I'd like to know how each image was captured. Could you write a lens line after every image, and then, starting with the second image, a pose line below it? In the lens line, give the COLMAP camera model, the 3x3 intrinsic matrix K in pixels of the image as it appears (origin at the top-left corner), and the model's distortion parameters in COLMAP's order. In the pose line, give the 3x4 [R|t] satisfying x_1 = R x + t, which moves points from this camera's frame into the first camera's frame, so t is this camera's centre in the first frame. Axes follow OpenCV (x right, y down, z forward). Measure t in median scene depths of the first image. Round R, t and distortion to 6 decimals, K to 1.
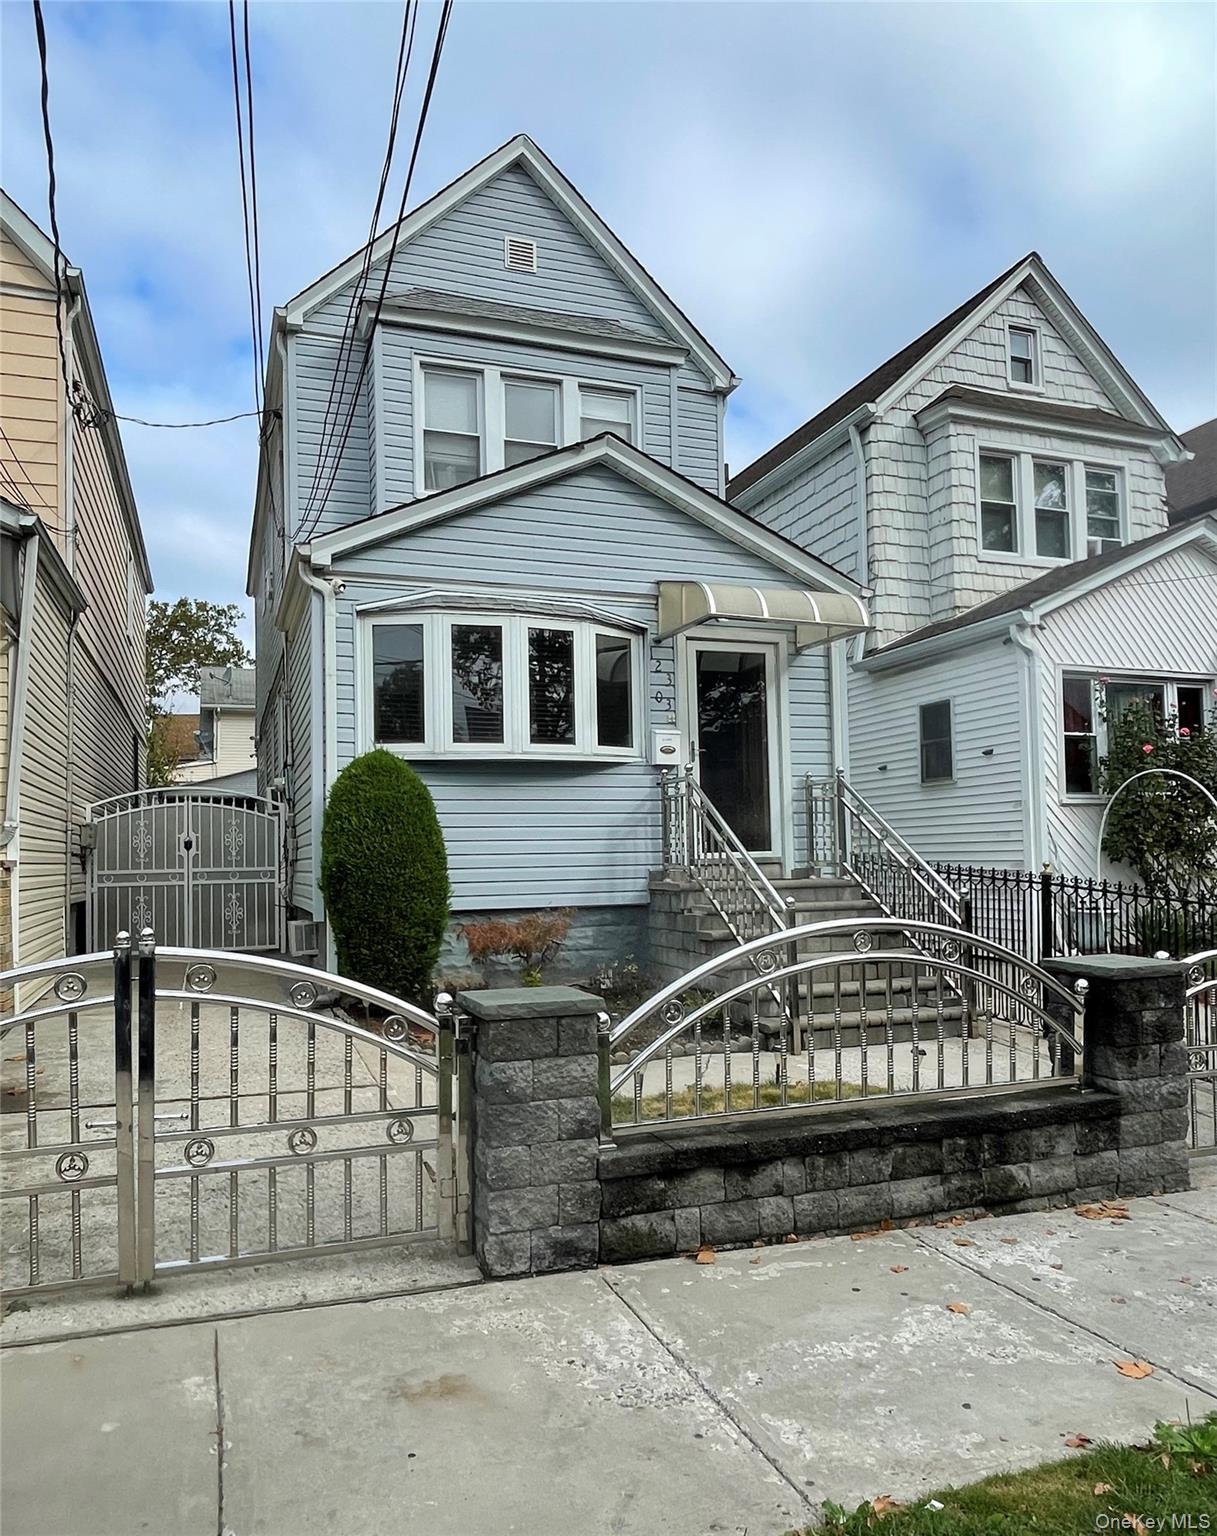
lens RADIAL K [[1047.9, 0, 605.7], [0, 1047.9, 816.4], [0, 0, 1]] dist [-0.023121, 0.006358]
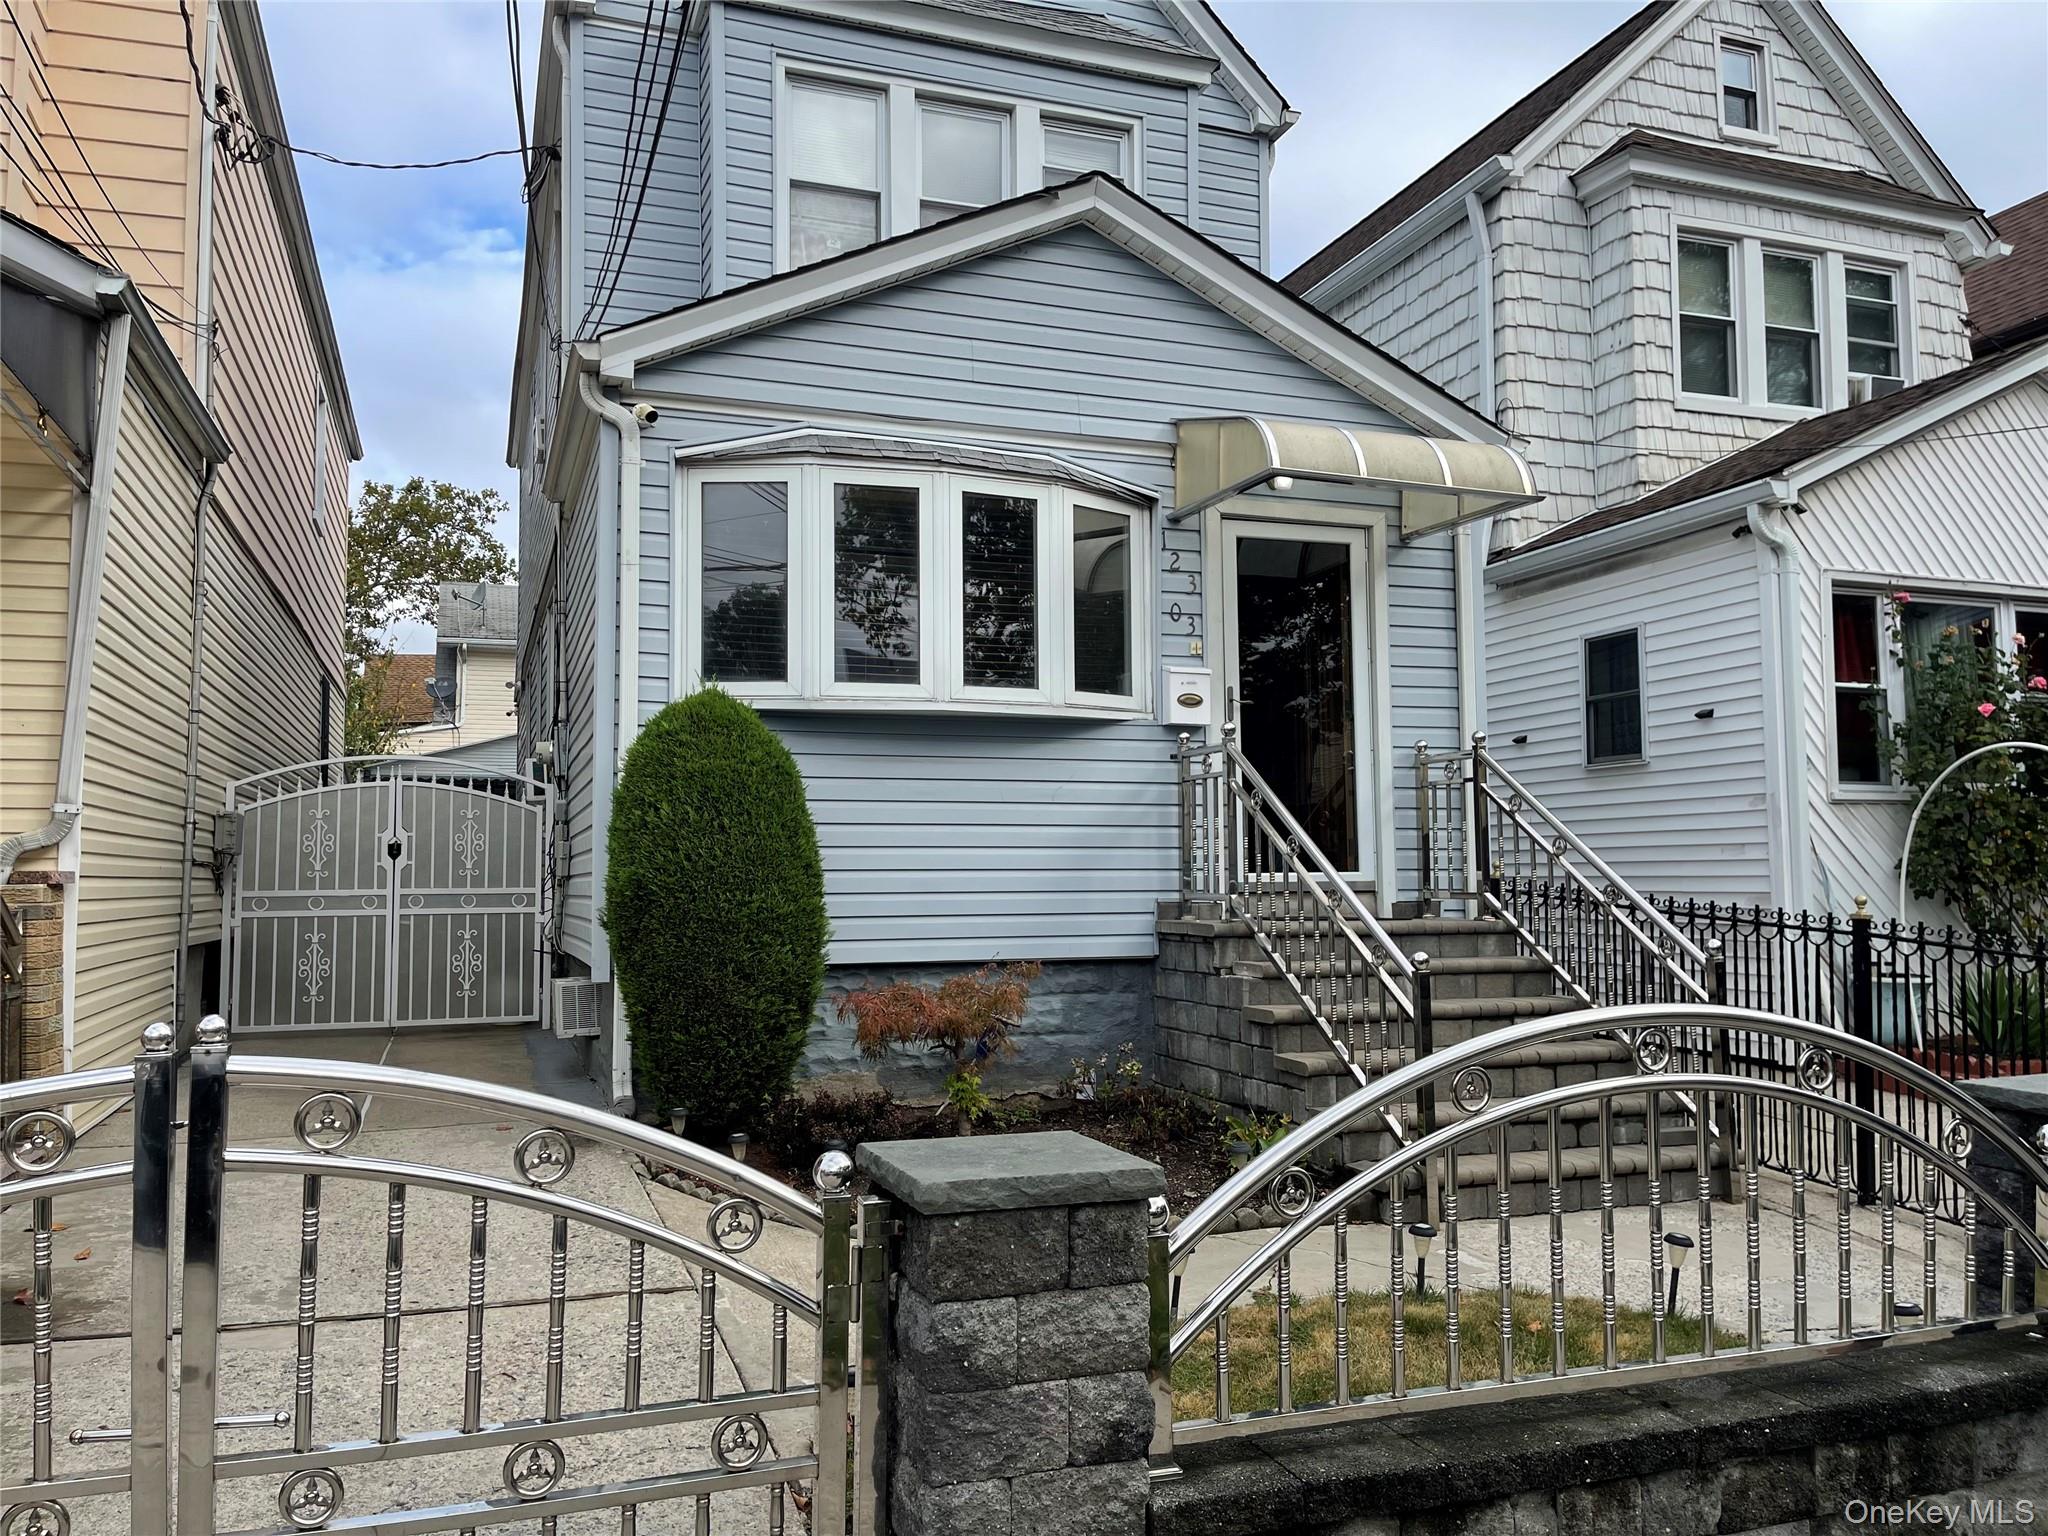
lens RADIAL K [[1546.1, 0, 1027.2], [0, 1546.1, 767.4], [0, 0, 1]] dist [0.020857, -0.037480]
pose [[0.999887, 0.011604, -0.009522, -0.025292], [-0.011911, 0.999391, -0.032787, 0.005109], [0.009136, 0.032896, 0.999417, 0.114797]]
